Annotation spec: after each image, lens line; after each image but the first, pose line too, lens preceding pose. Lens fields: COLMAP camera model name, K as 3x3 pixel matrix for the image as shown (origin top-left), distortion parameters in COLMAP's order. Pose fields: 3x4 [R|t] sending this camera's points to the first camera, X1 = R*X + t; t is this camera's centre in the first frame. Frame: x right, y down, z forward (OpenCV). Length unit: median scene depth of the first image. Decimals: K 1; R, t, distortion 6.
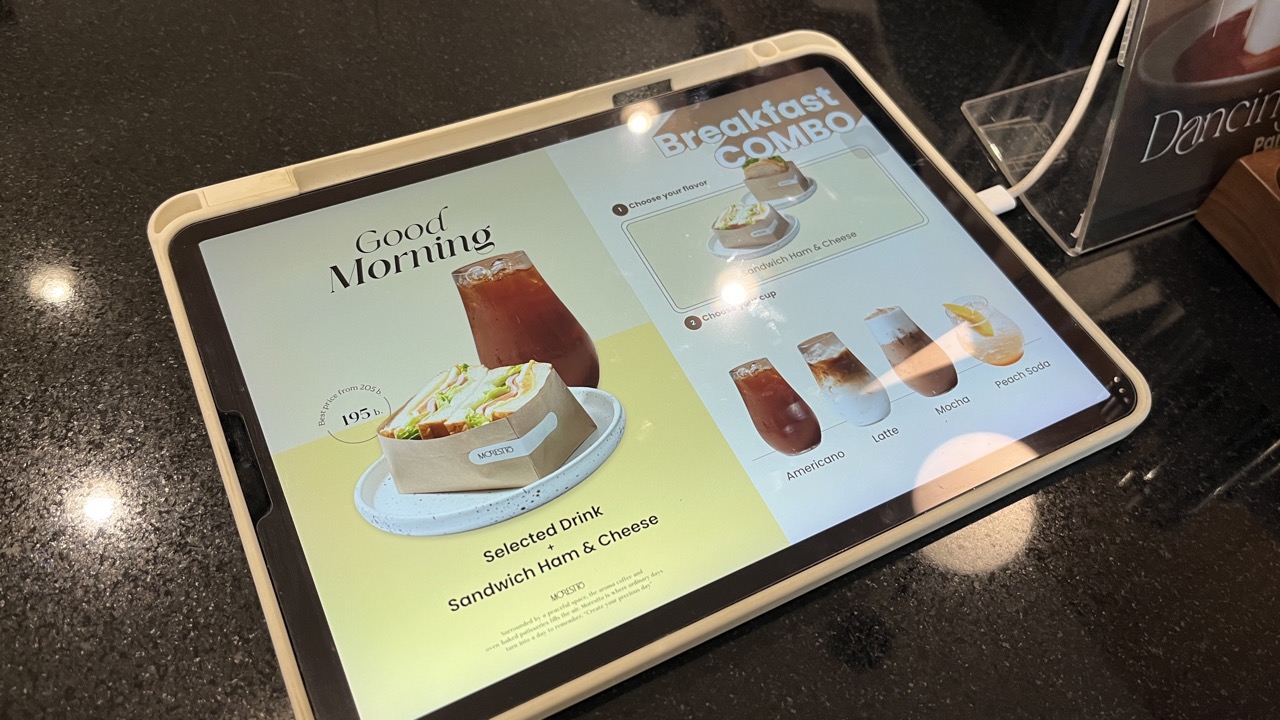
lens RADIAL K [[1015.8, 0, 644.4], [0, 1015.8, 353.8], [0, 0, 1]] dist [0.064522, -0.120714]
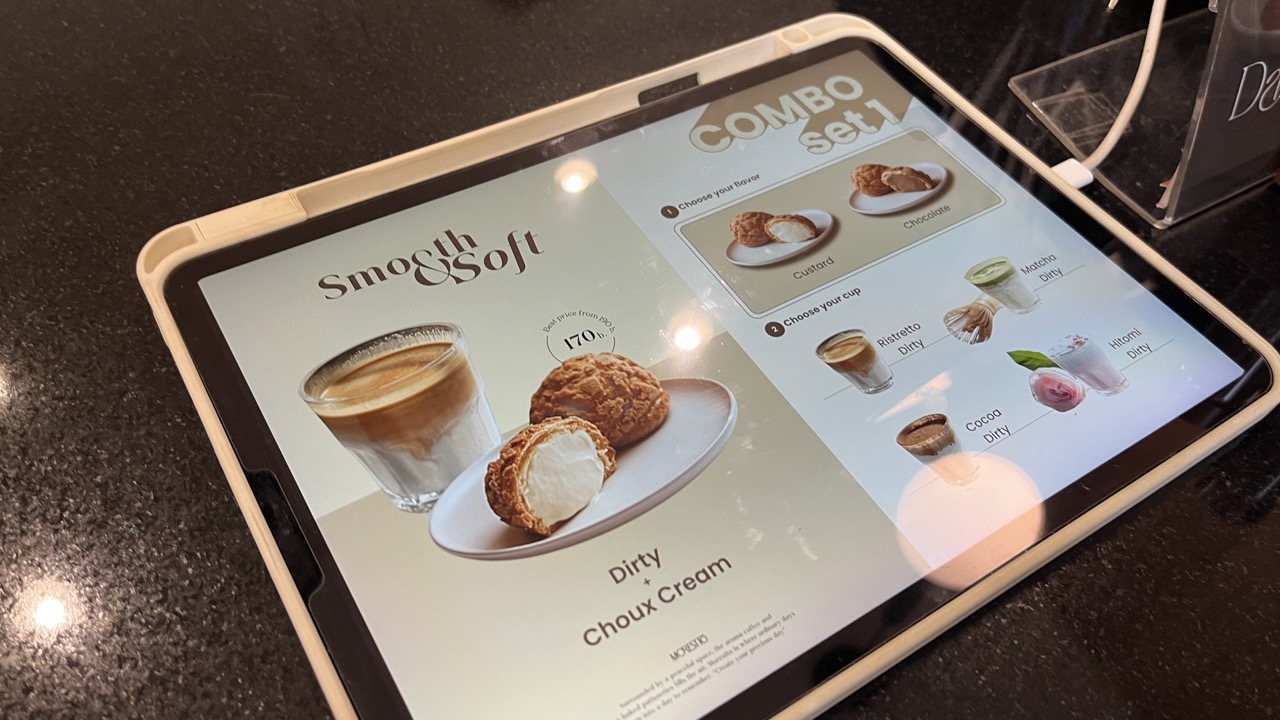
lens RADIAL K [[1015.8, 0, 632.5], [0, 1015.8, 364.4], [0, 0, 1]] dist [0.064522, -0.120714]
pose [[0.995600, -0.080552, 0.047870, -0.118732], [0.082409, 0.995867, -0.038181, 0.024226], [-0.044597, 0.041958, 0.998124, 0.128093]]
